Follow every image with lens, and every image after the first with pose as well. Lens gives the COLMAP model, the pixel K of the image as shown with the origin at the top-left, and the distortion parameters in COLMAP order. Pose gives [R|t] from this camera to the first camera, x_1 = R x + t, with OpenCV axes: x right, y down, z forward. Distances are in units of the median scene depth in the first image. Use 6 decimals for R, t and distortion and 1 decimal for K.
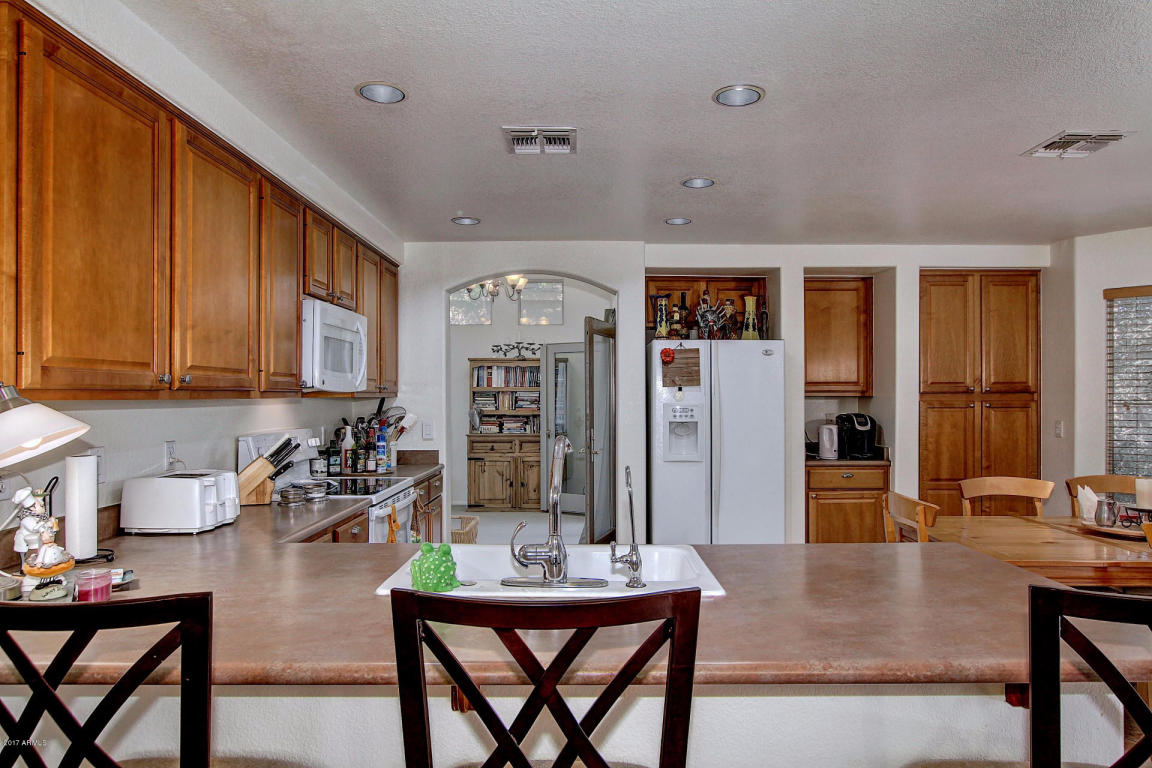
lens RADIAL K [[692.3, 0, 586.3], [0, 692.3, 392.3], [0, 0, 1]] dist [-0.028078, 0.006841]
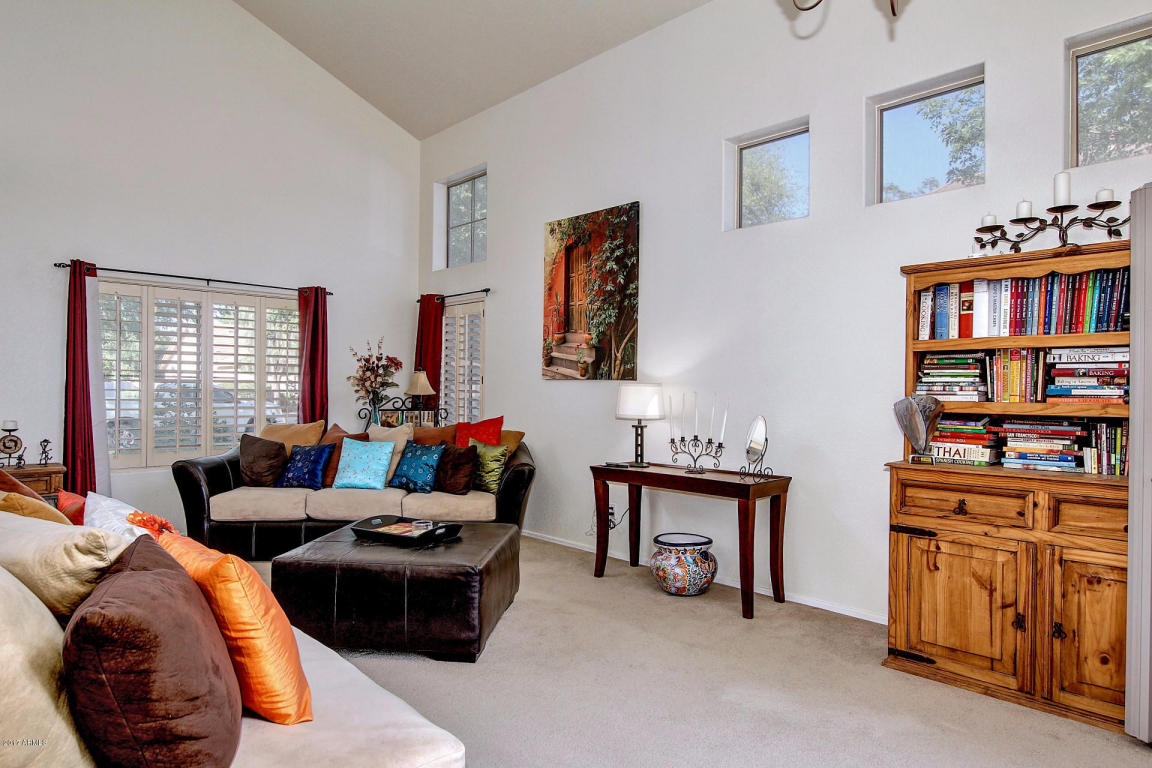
lens RADIAL K [[692.3, 0, 576.5], [0, 692.3, 392.4], [0, 0, 1]] dist [-0.028078, 0.006841]
pose [[0.692161, 0.008176, -0.721697, -0.031486], [-0.006300, 0.999966, 0.005286, 0.035728], [0.721716, 0.000888, 0.692189, 1.042257]]
